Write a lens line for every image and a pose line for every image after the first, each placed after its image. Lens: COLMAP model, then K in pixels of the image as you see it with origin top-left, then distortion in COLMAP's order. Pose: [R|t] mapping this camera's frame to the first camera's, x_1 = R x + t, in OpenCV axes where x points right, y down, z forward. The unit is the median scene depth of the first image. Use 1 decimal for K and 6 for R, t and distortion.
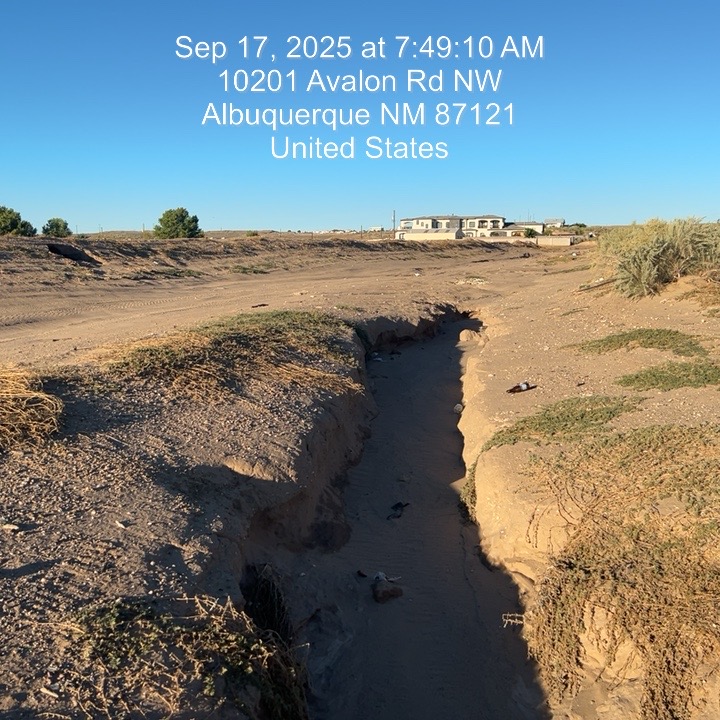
lens RADIAL K [[901.0, 0, 357.6], [0, 901.0, 365.5], [0, 0, 1]] dist [0.068274, 0.000000]
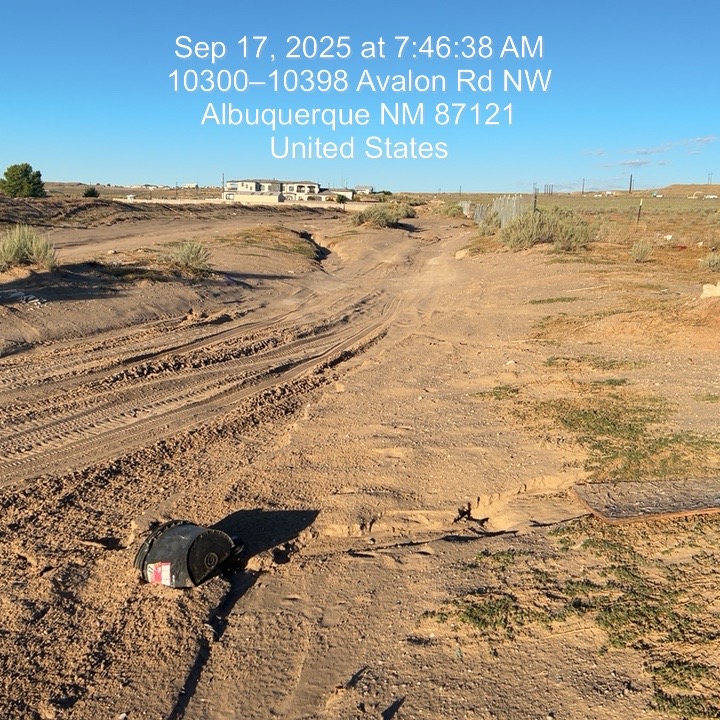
lens RADIAL K [[901.0, 0, 367.2], [0, 901.0, 355.6], [0, 0, 1]] dist [0.068274, 0.000000]
pose [[0.976993, -0.001870, 0.213263, -0.023212], [-0.004923, 0.999497, 0.031316, 0.017323], [-0.213215, -0.031645, 0.976493, -0.137230]]
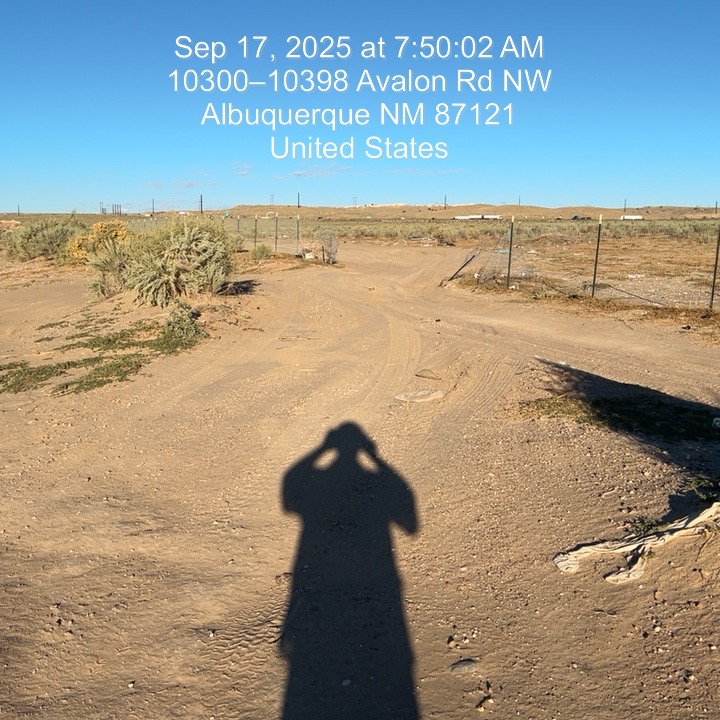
lens RADIAL K [[901.0, 0, 350.0], [0, 901.0, 379.3], [0, 0, 1]] dist [0.068274, 0.000000]
pose [[0.789266, -0.081588, 0.608607, 0.013721], [0.065842, 0.996664, 0.048223, -0.011821], [-0.610511, 0.002011, 0.792005, 0.075831]]
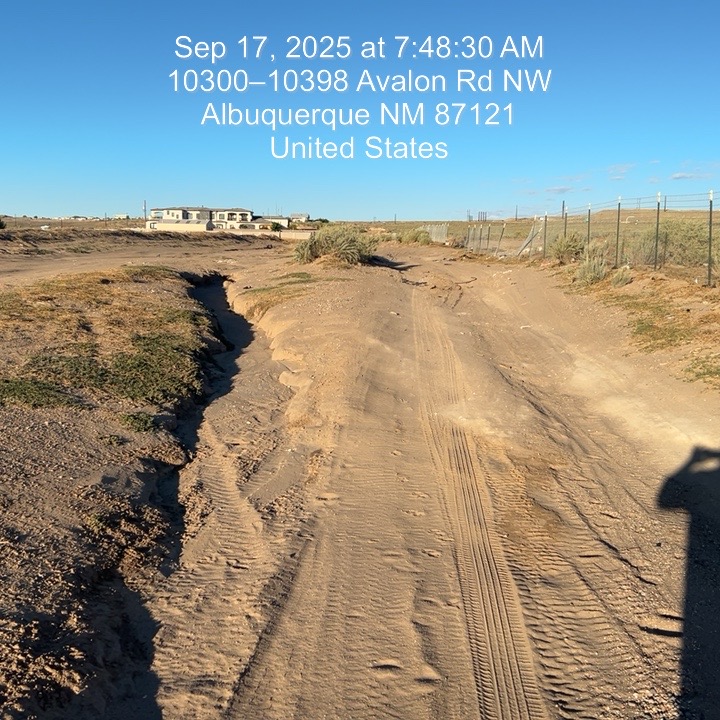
lens RADIAL K [[901.0, 0, 361.6], [0, 901.0, 364.9], [0, 0, 1]] dist [0.068274, 0.000000]
pose [[0.961598, -0.018031, 0.273869, -0.007598], [0.015706, 0.999820, 0.010679, 0.006907], [-0.274013, -0.005968, 0.961708, -0.053447]]
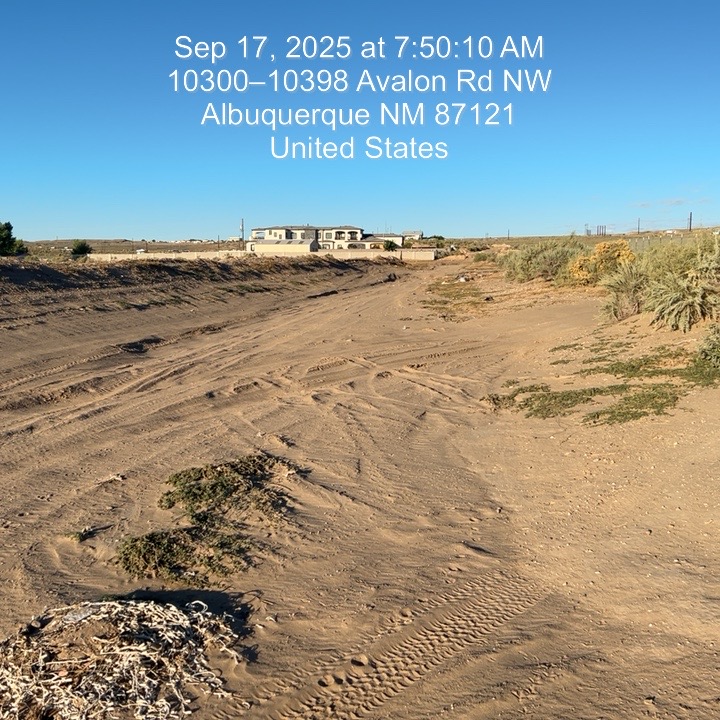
lens RADIAL K [[901.0, 0, 359.2], [0, 901.0, 361.4], [0, 0, 1]] dist [0.068274, 0.000000]
pose [[0.987975, -0.014214, 0.153962, 0.013046], [0.016701, 0.999750, -0.014876, -0.012136], [-0.153712, 0.017269, 0.987965, 0.078792]]
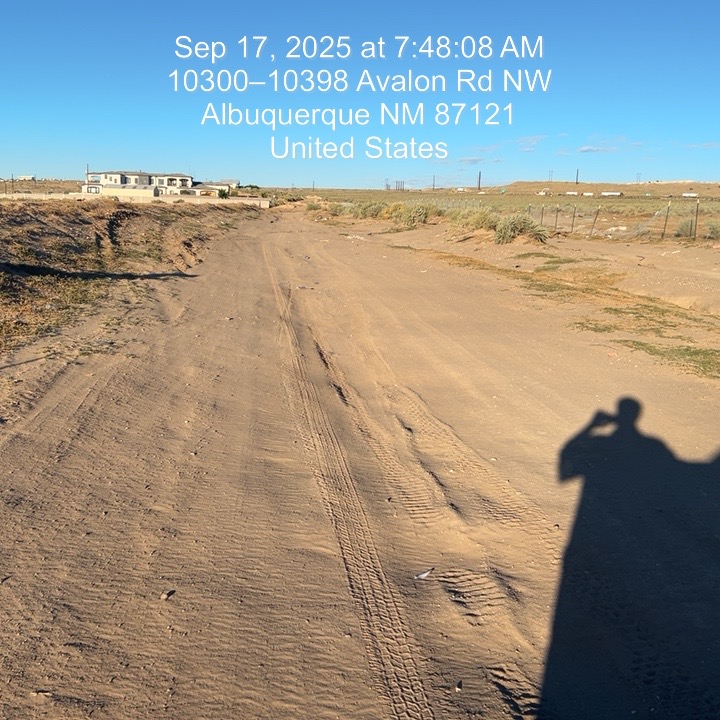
lens RADIAL K [[901.0, 0, 358.6], [0, 901.0, 359.8], [0, 0, 1]] dist [0.068274, 0.000000]
pose [[0.932031, -0.025779, 0.361461, -0.045657], [0.011346, 0.999053, 0.041994, 0.006411], [-0.362201, -0.035039, 0.931441, -0.057606]]
